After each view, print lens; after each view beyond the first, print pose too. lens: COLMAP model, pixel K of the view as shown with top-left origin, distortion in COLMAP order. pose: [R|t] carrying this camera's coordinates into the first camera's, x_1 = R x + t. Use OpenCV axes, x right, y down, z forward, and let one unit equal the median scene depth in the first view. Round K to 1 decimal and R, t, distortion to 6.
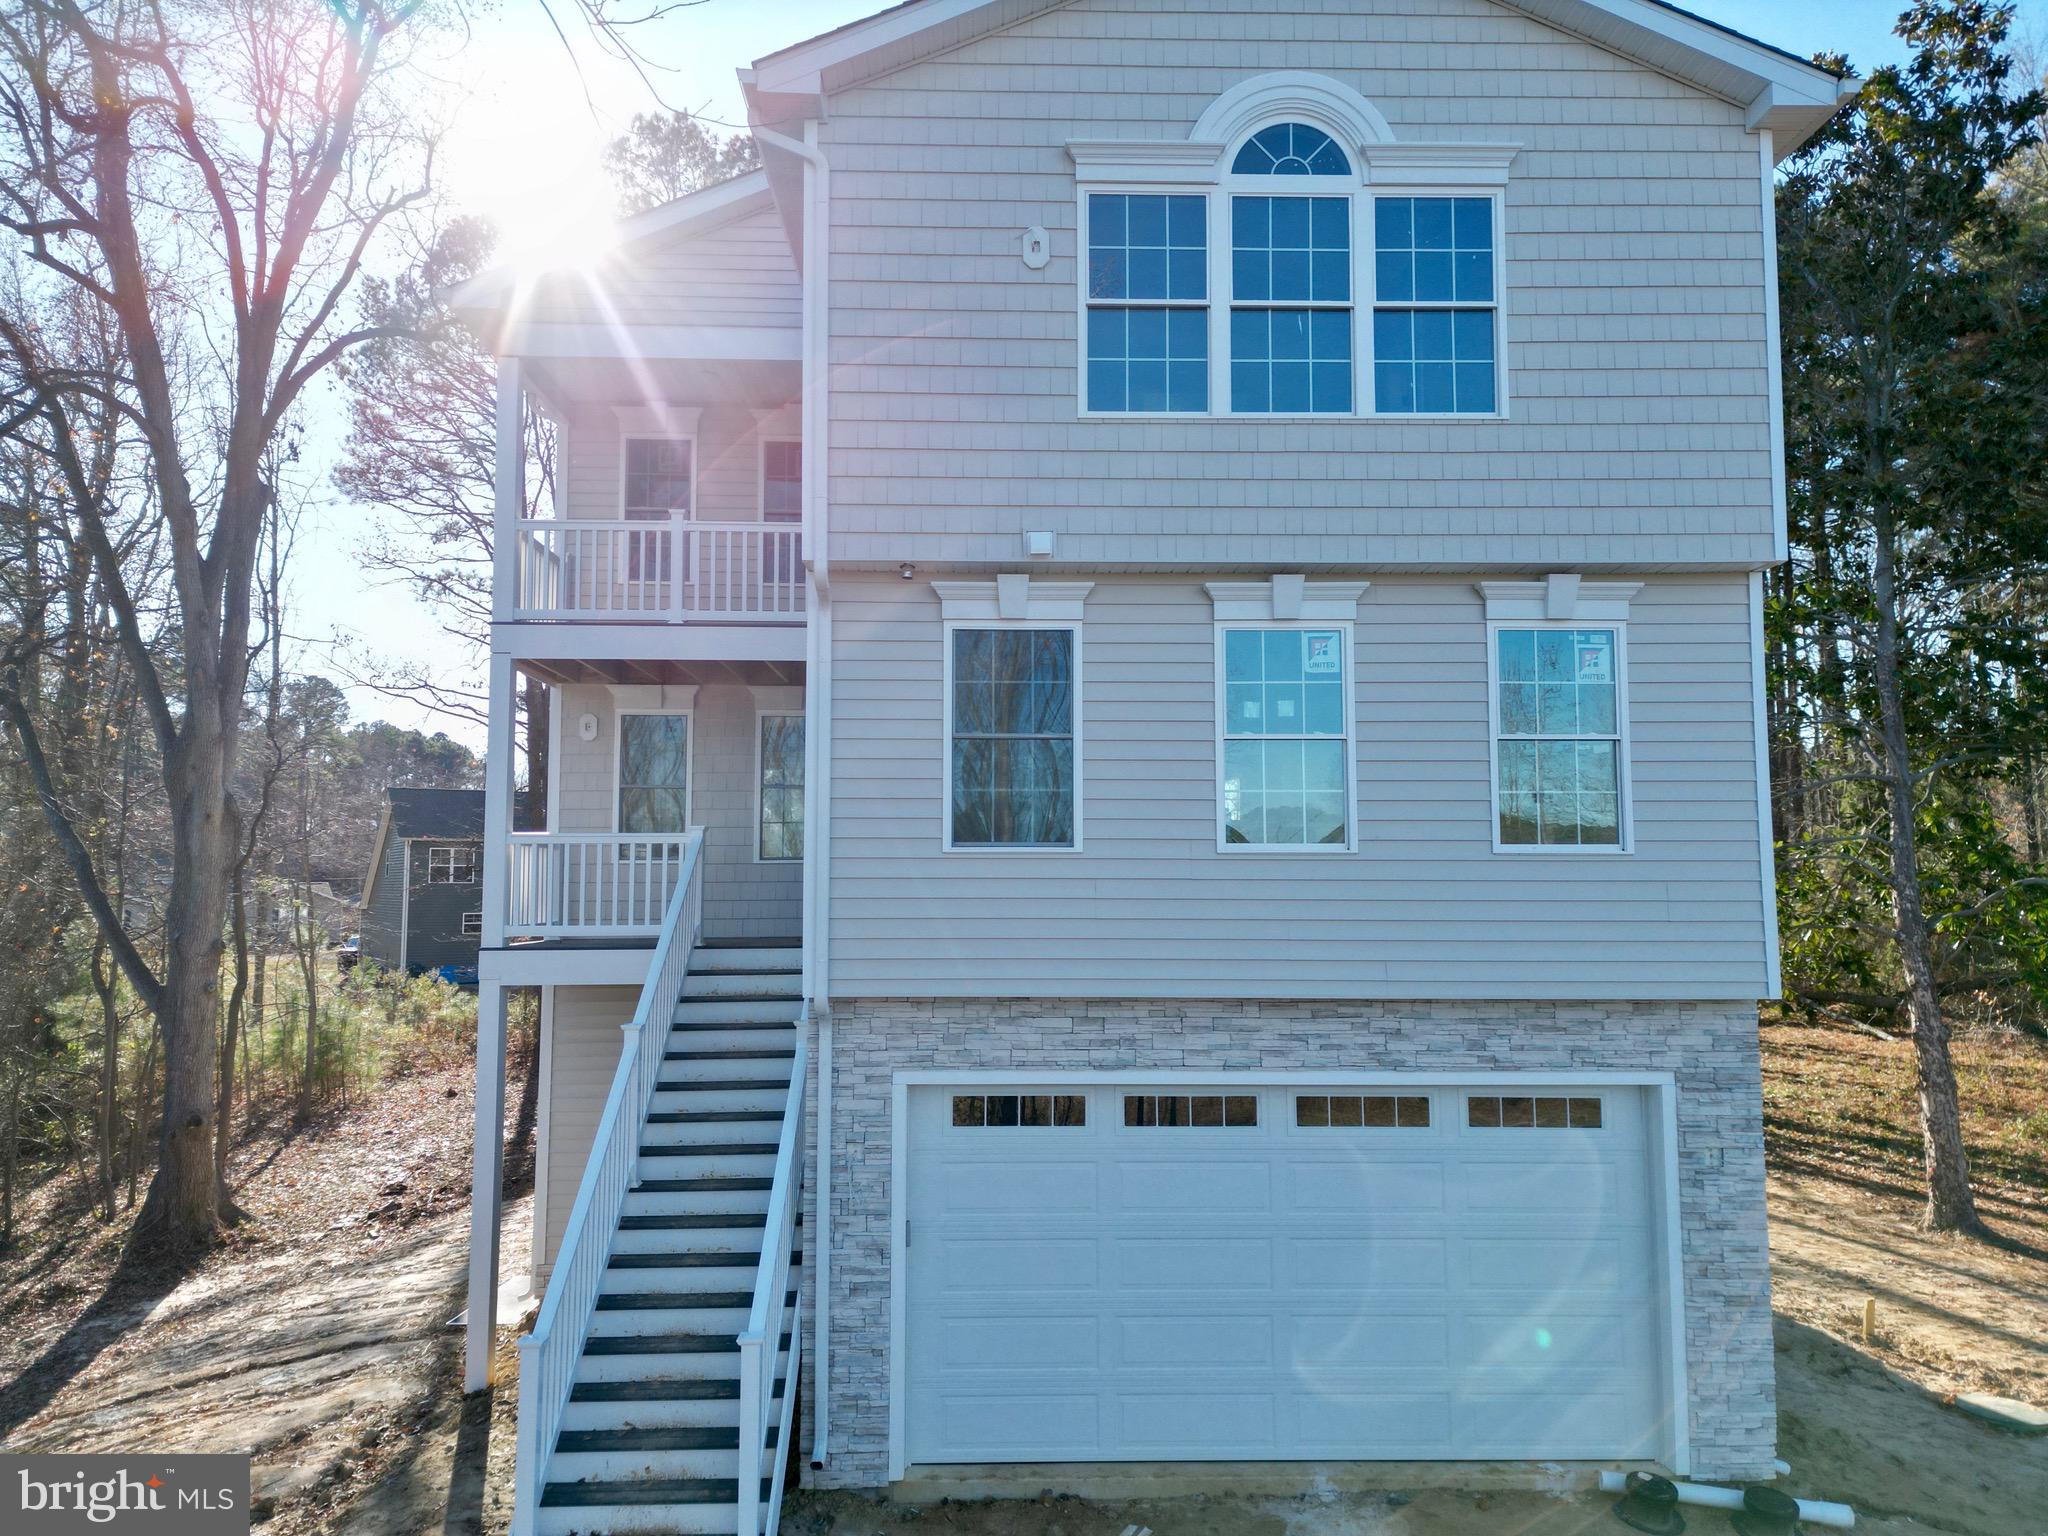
lens RADIAL K [[1396.4, 0, 1024.0], [0, 1396.4, 768.0], [0, 0, 1]] dist [0.067884, -0.072755]
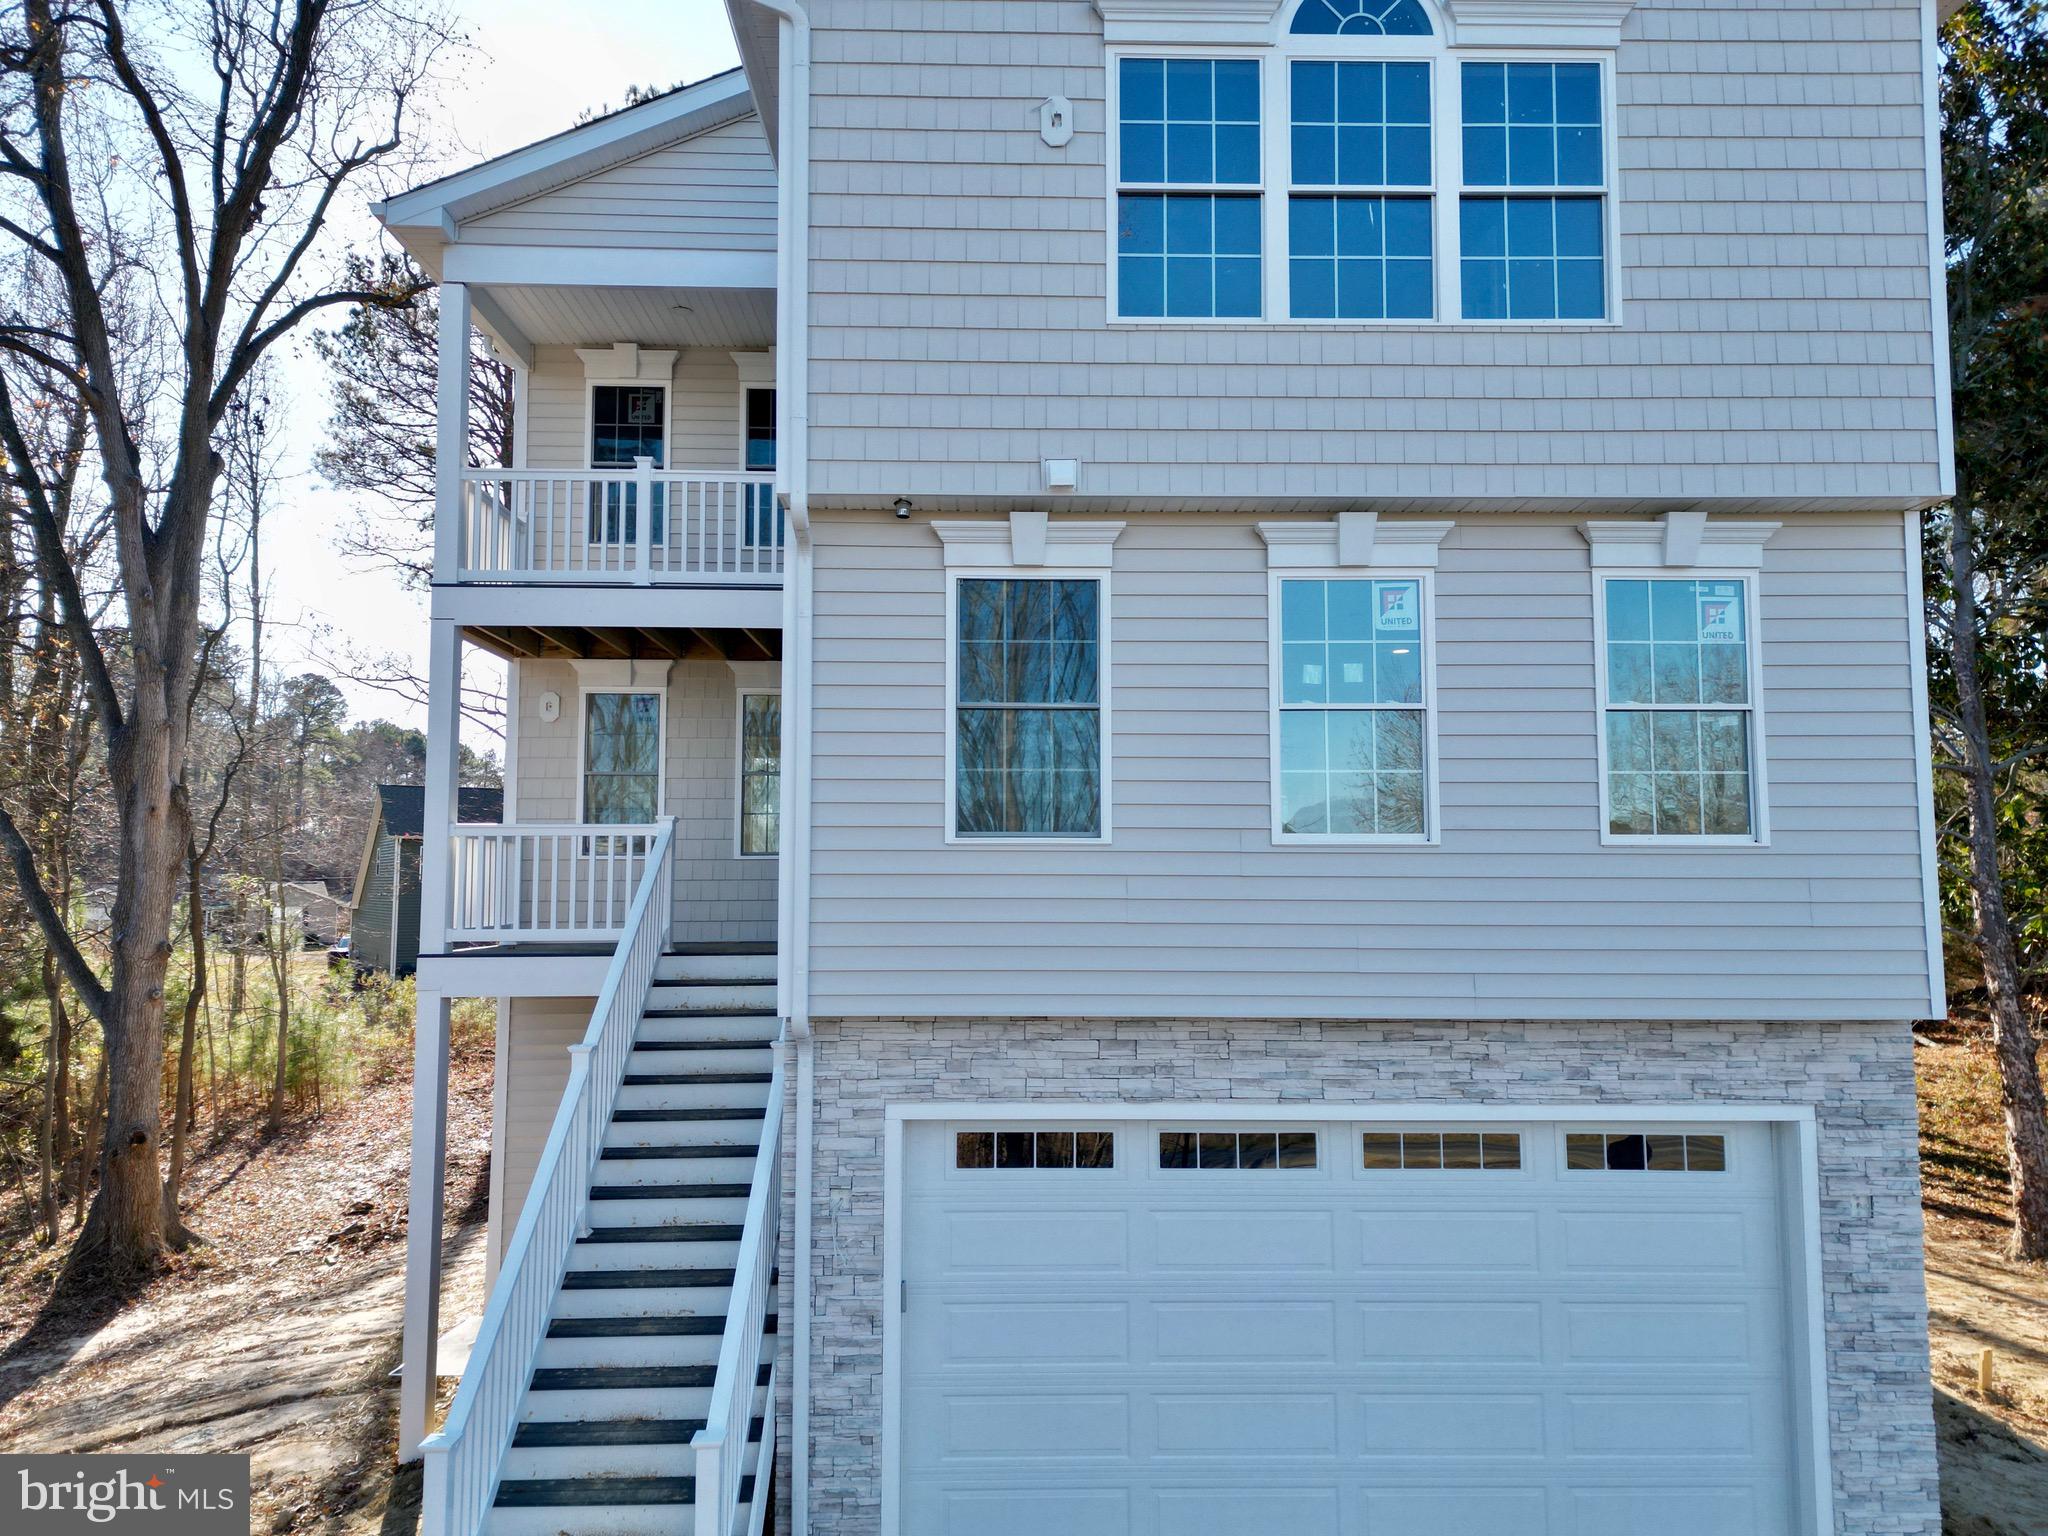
lens RADIAL K [[1405.8, 0, 1024.0], [0, 1405.8, 768.0], [0, 0, 1]] dist [0.056332, -0.050364]
pose [[0.999997, 0.000561, -0.002198, -0.008597], [-0.000560, 1.000000, 0.000537, 0.014116], [0.002198, -0.000536, 0.999997, 0.151950]]
